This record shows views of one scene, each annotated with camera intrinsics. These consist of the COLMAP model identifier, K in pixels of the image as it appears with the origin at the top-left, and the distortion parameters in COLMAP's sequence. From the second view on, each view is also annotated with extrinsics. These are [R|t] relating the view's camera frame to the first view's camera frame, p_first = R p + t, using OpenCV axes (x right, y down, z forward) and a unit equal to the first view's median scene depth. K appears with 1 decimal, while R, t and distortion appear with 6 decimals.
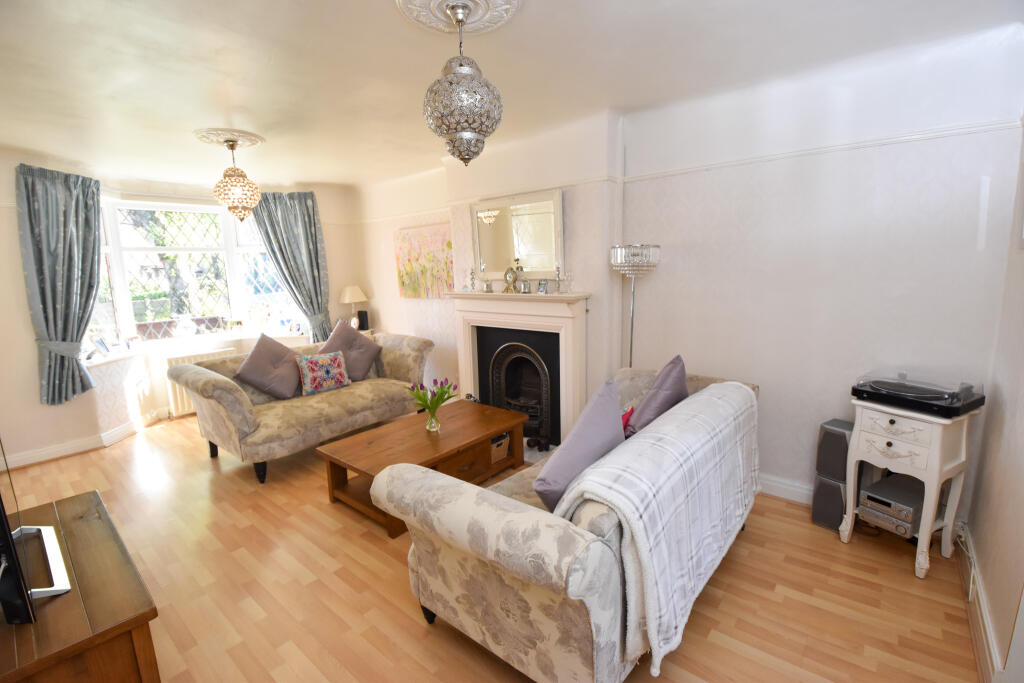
lens RADIAL K [[458.5, 0, 511.0], [0, 458.5, 343.9], [0, 0, 1]] dist [-0.005163, -0.001366]
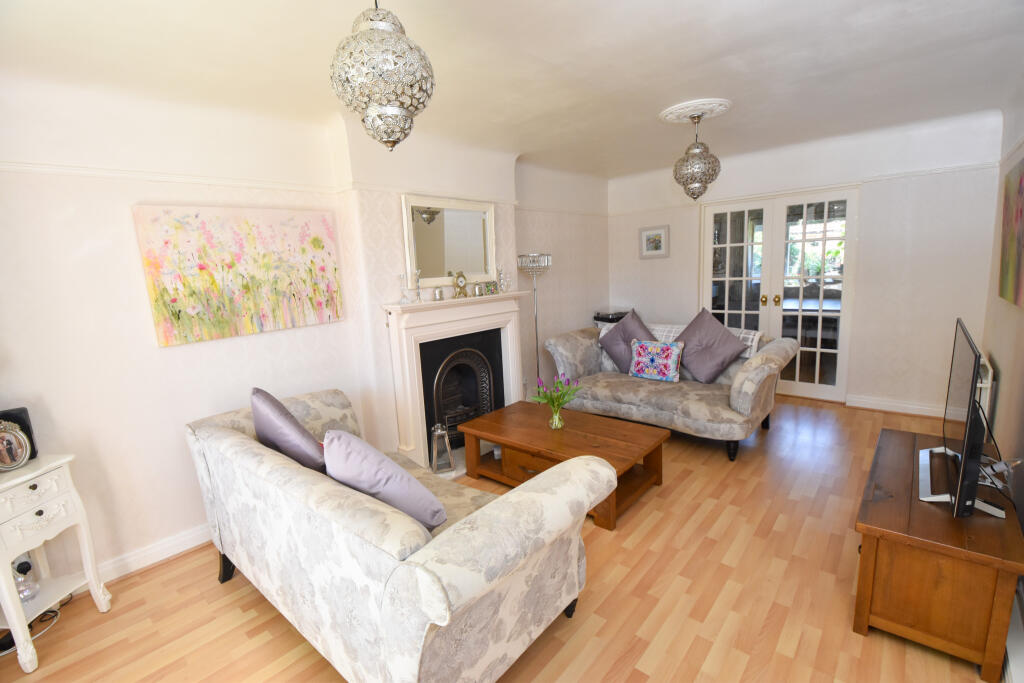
lens RADIAL K [[458.5, 0, 511.8], [0, 458.5, 345.3], [0, 0, 1]] dist [-0.005163, -0.001366]
pose [[0.010712, -0.136298, 0.990610, -0.926857], [0.220583, 0.966584, 0.130607, -0.110954], [-0.975309, 0.217112, 0.040419, 0.831589]]
